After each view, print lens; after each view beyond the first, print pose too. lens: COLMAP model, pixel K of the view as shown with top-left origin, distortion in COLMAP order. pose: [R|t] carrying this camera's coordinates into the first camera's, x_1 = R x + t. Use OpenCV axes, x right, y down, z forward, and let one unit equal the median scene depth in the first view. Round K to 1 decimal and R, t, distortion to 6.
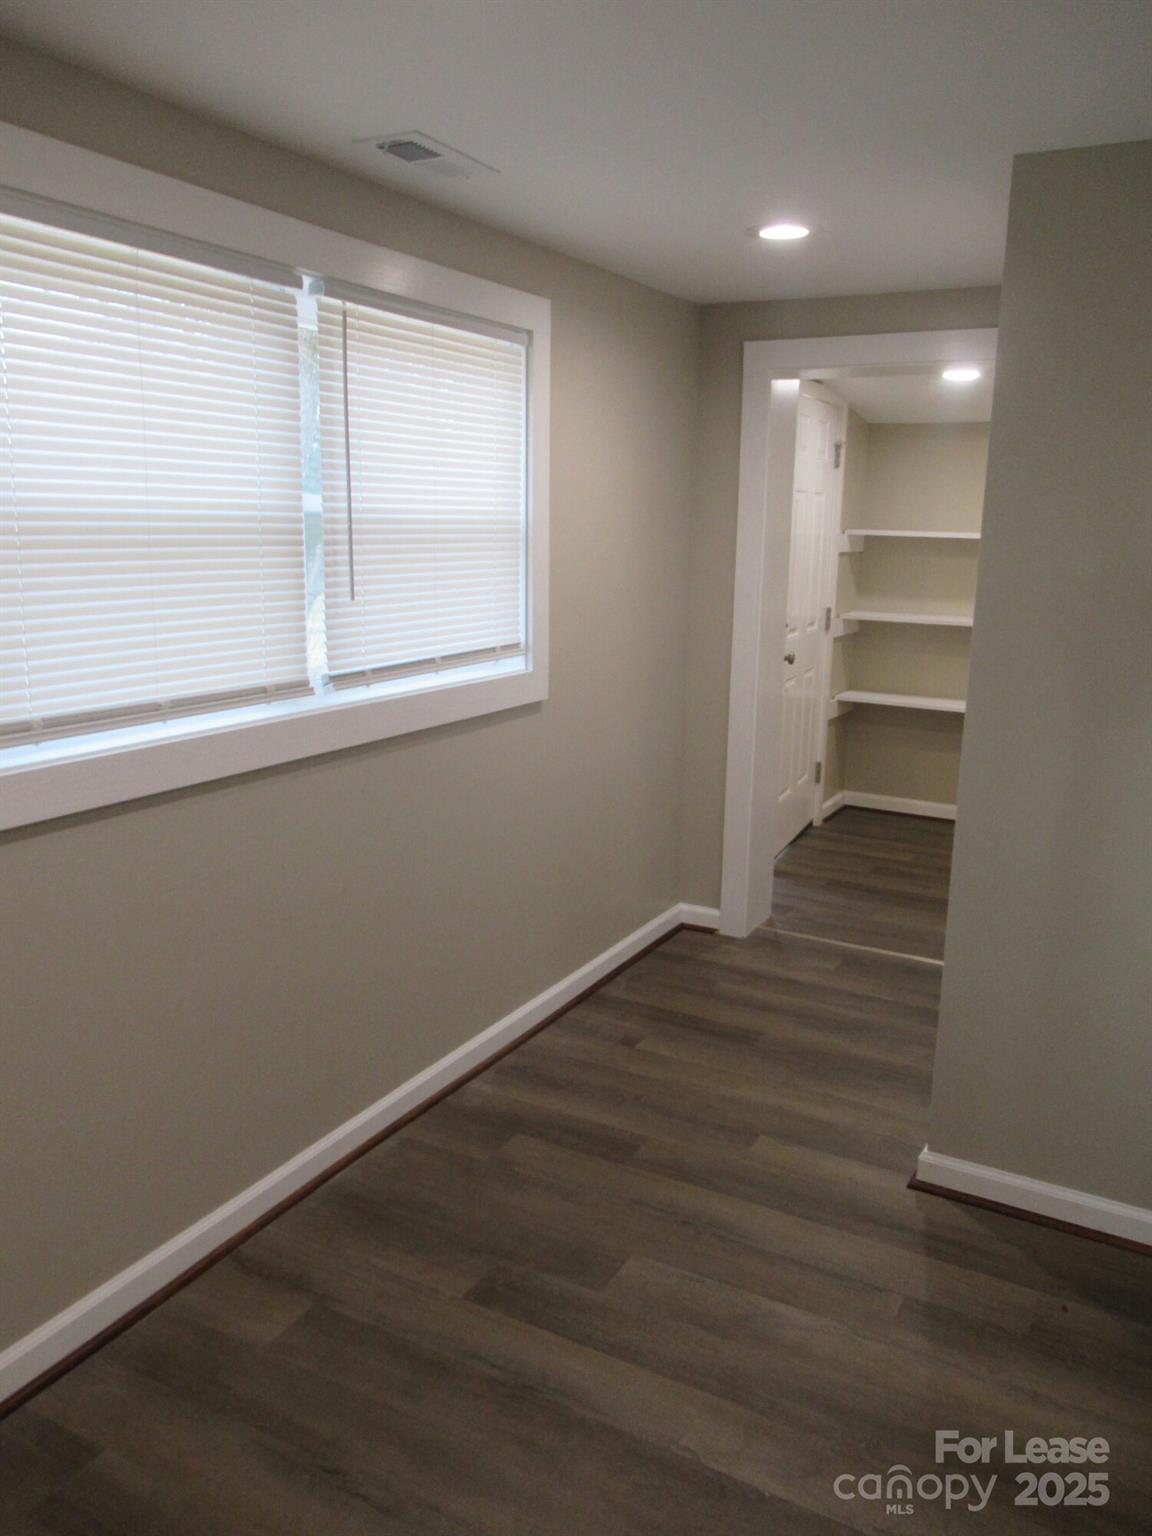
lens RADIAL K [[1196.2, 0, 573.2], [0, 1196.2, 767.1], [0, 0, 1]] dist [0.009609, 0.002261]
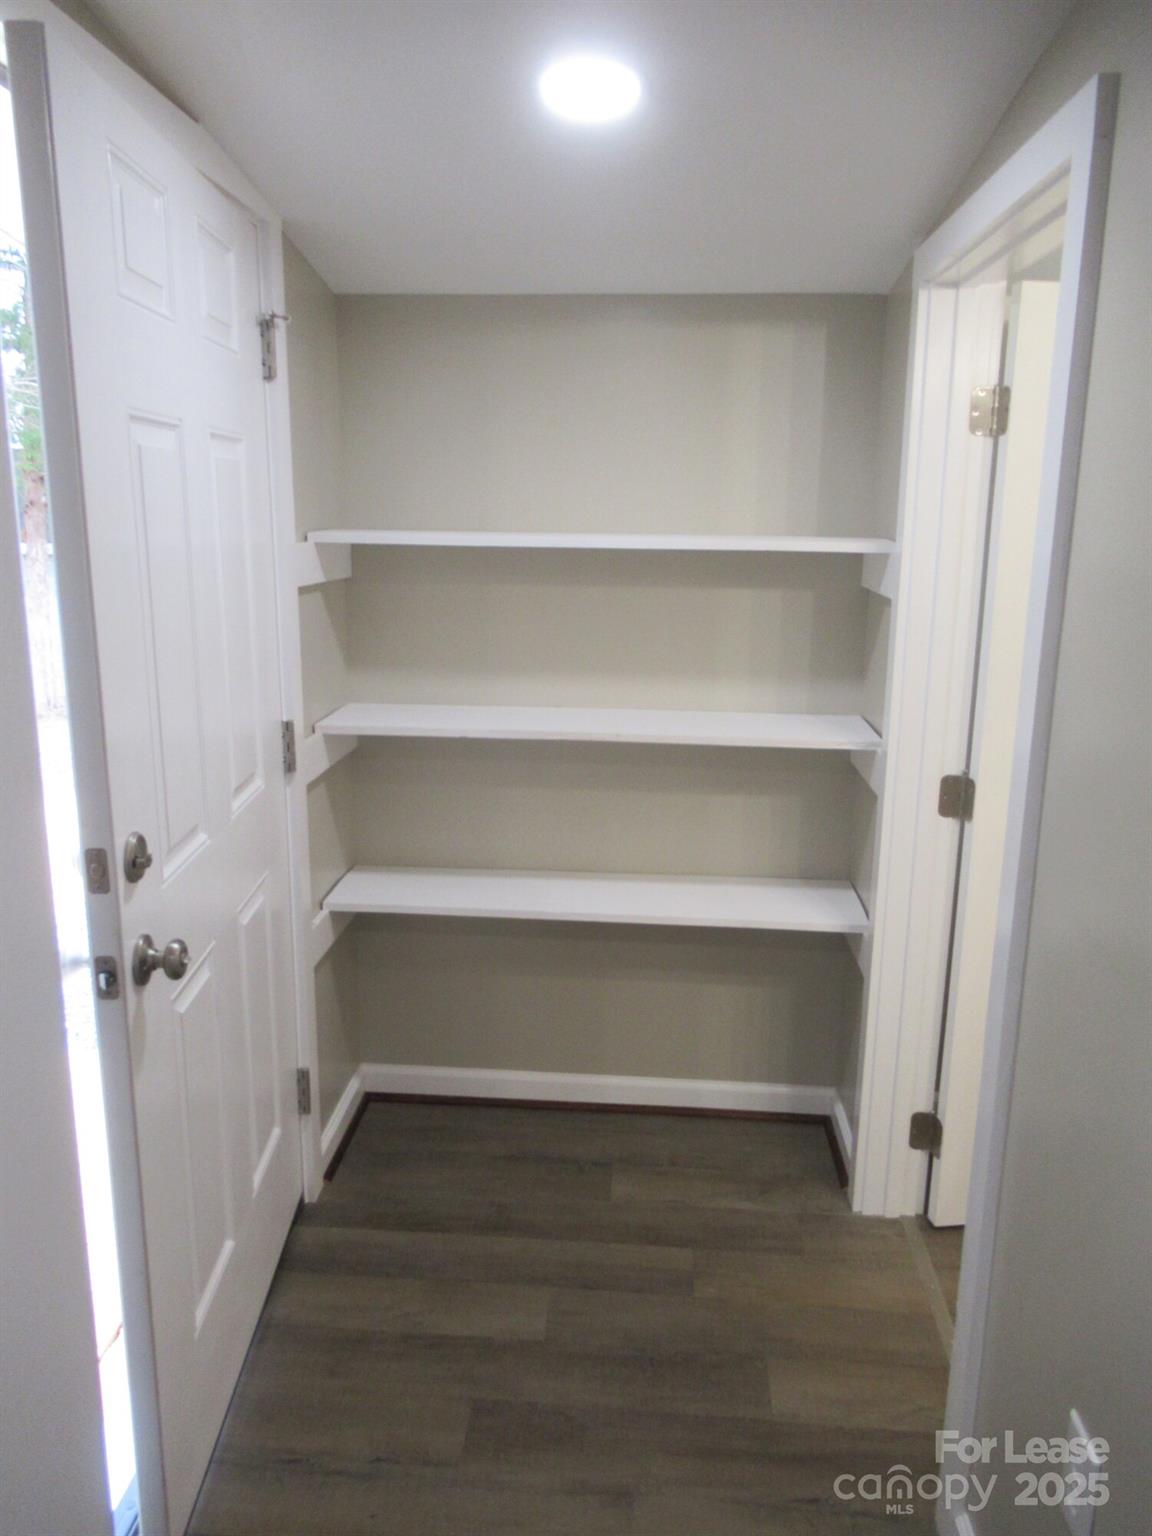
lens RADIAL K [[1158.6, 0, 573.1], [0, 1158.6, 772.6], [0, 0, 1]] dist [-0.007841, -0.013955]
pose [[0.906515, -0.101462, 0.409800, 0.136081], [0.095702, 0.994808, 0.034602, -0.119710], [-0.411183, 0.007851, 0.911519, 0.588611]]
